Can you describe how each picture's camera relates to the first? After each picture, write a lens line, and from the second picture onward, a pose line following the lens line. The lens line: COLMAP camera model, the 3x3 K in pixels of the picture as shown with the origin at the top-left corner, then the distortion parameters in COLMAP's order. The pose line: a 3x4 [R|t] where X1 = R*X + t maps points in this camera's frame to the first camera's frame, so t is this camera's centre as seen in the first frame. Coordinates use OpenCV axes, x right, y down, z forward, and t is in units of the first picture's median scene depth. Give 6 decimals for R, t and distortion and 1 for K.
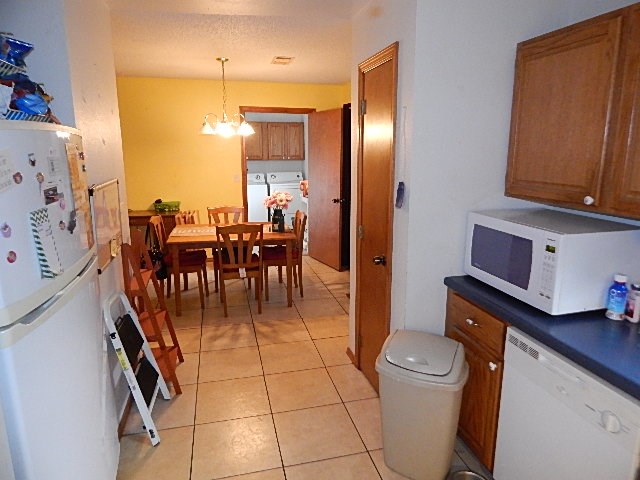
lens RADIAL K [[417.2, 0, 322.4], [0, 417.2, 238.1], [0, 0, 1]] dist [0.003194, -0.013689]
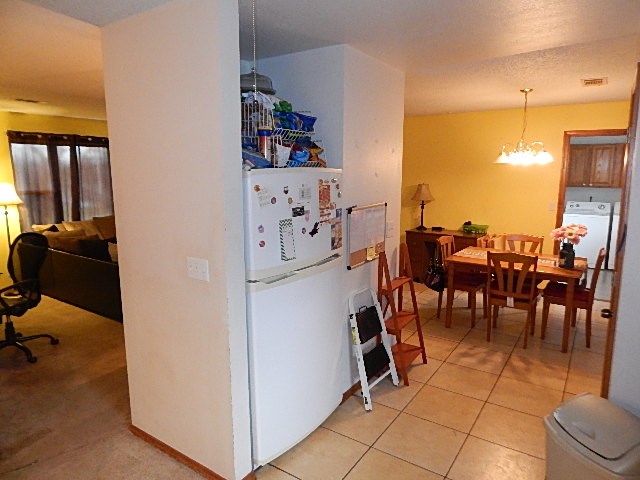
lens RADIAL K [[417.2, 0, 322.4], [0, 417.2, 238.1], [0, 0, 1]] dist [0.003194, -0.013689]
pose [[0.664482, 0.114982, -0.738405, 0.226966], [-0.152664, 0.988141, 0.016490, -0.014699], [0.731544, 0.101771, 0.674156, -0.008806]]
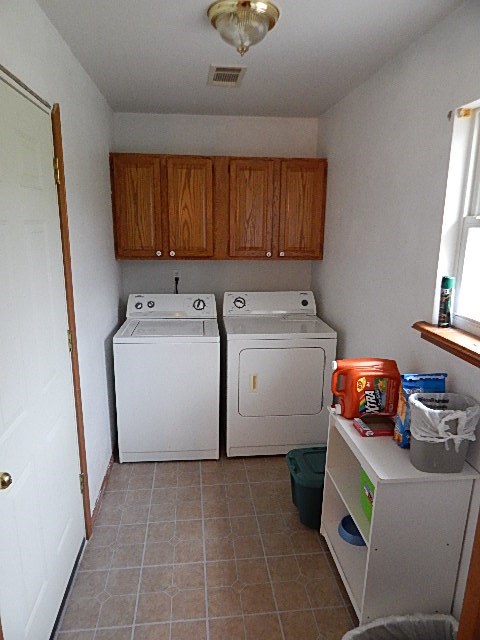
lens RADIAL K [[417.2, 0, 240.0], [0, 417.2, 320.0], [0, 0, 1]] dist [0.003194, -0.013689]
pose [[0.990360, 0.039387, -0.132797, -0.141538], [-0.037490, 0.999157, 0.016756, -0.295427], [0.133345, -0.011616, 0.991002, 1.332763]]
